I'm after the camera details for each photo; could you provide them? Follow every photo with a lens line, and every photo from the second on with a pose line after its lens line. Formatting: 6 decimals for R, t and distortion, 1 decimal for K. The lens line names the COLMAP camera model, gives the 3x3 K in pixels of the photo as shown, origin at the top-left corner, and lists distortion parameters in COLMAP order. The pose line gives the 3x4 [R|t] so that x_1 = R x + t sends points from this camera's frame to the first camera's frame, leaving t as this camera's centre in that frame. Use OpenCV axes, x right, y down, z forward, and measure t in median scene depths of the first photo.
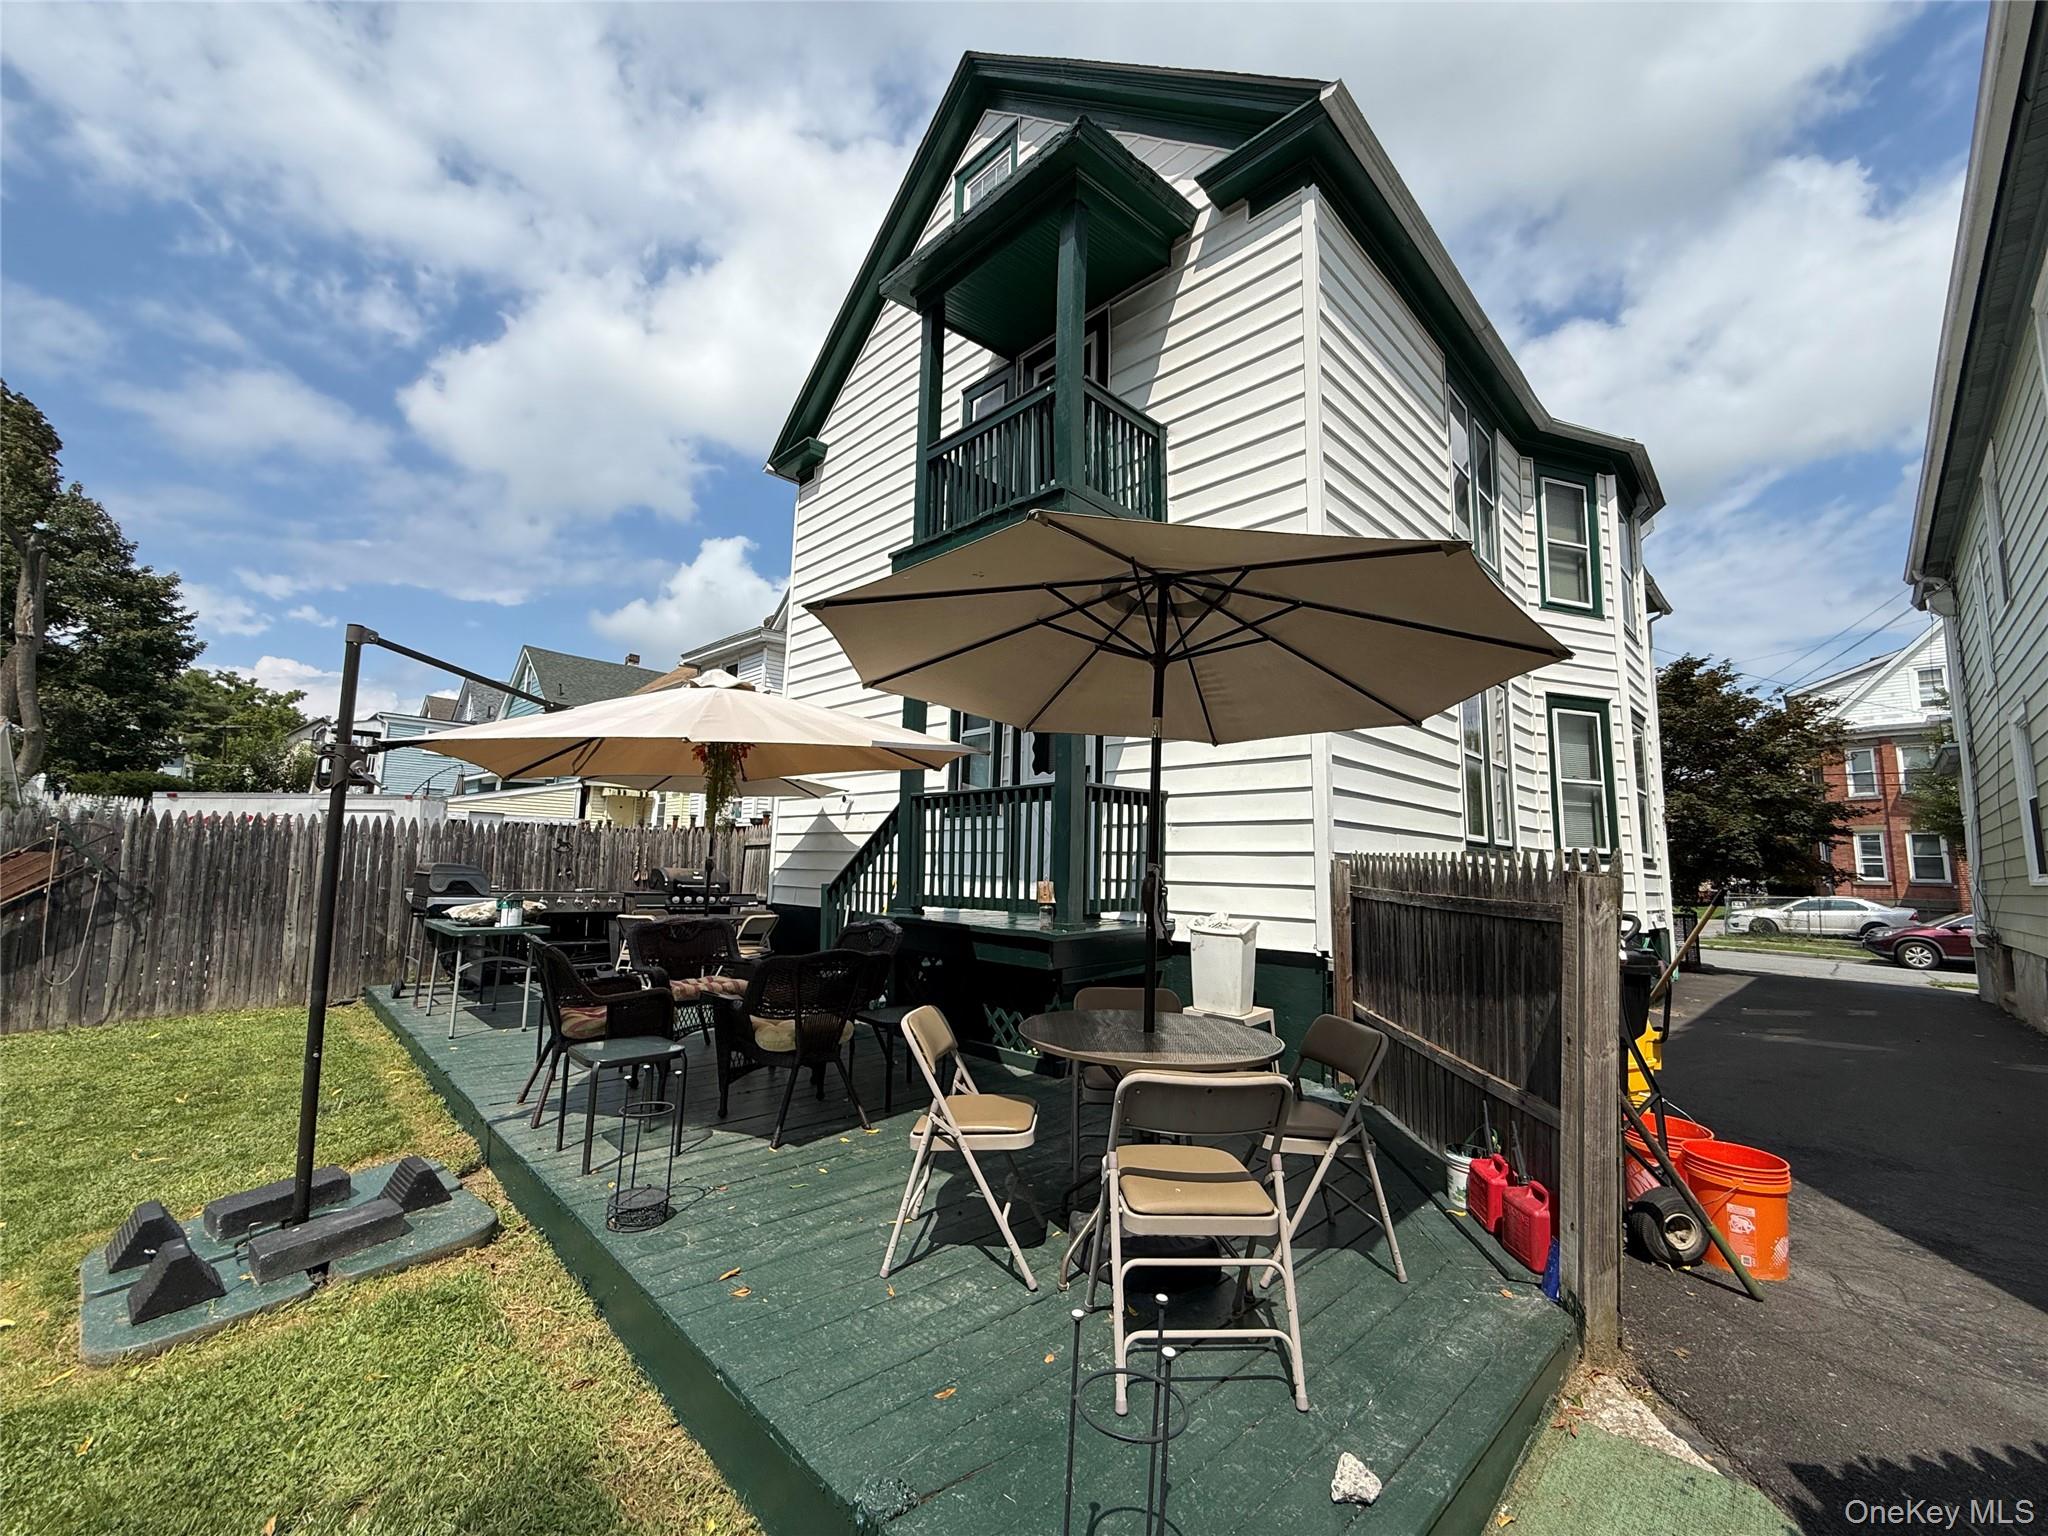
lens RADIAL K [[811.9, 0, 1024.0], [0, 811.9, 768.0], [0, 0, 1]] dist [-0.001233, -0.000161]
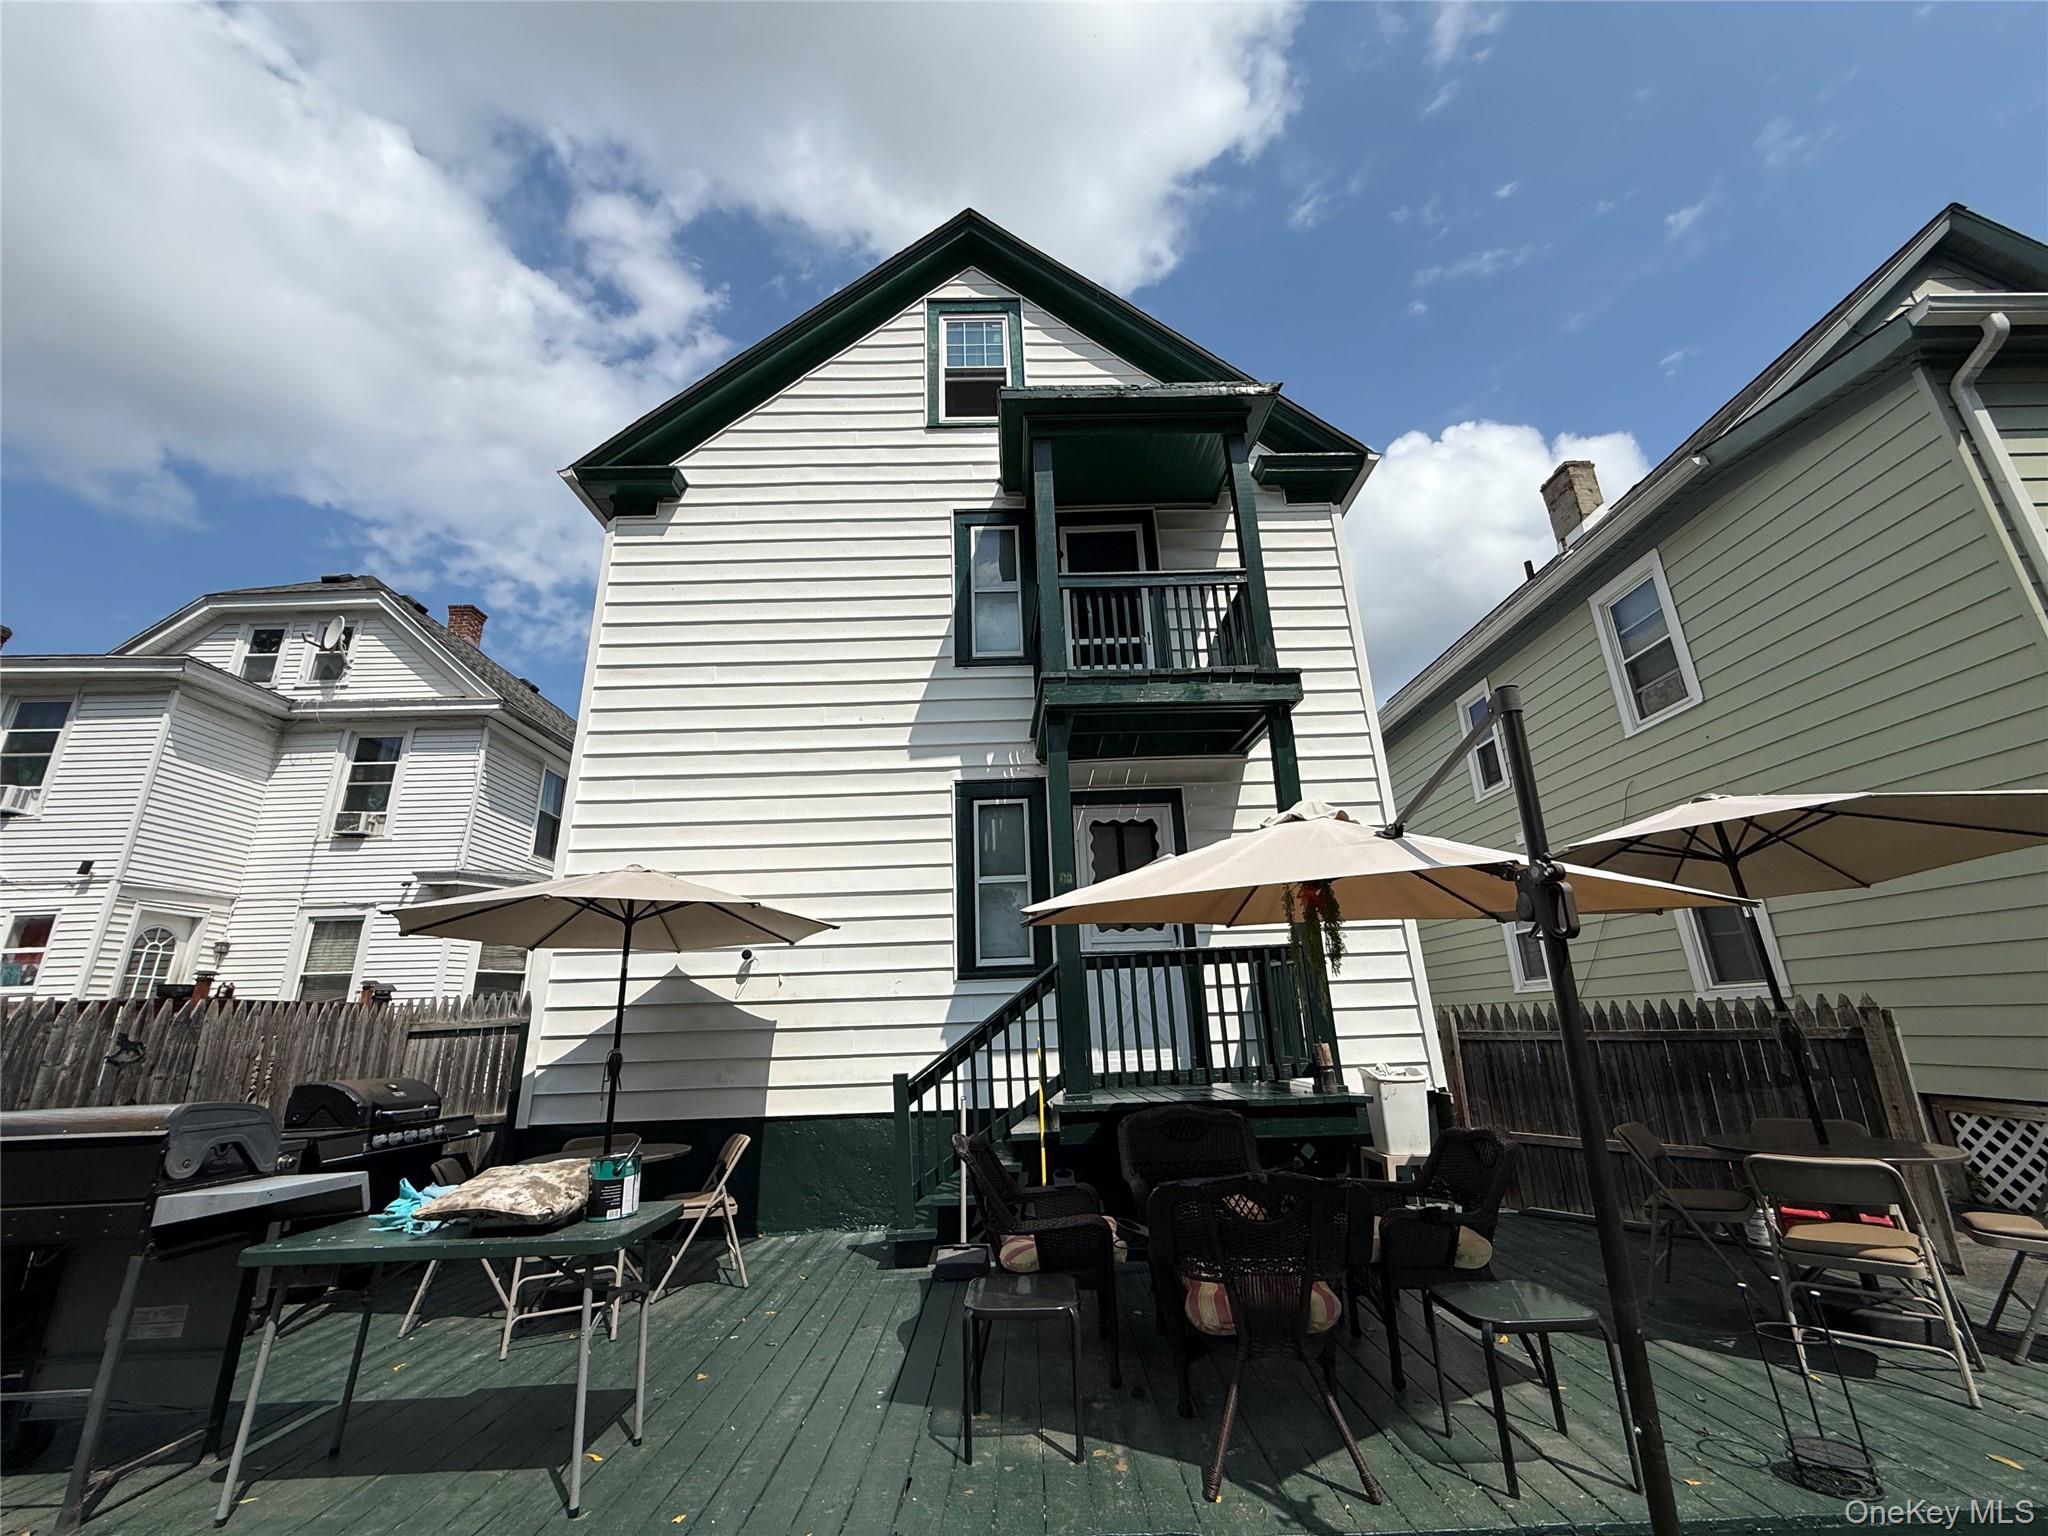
lens RADIAL K [[811.9, 0, 1024.0], [0, 811.9, 768.0], [0, 0, 1]] dist [-0.001233, -0.000161]
pose [[0.703274, 0.170296, 0.690221, -0.568141], [-0.036751, 0.978296, -0.203926, 0.013789], [-0.709968, 0.118050, 0.694269, 0.300726]]
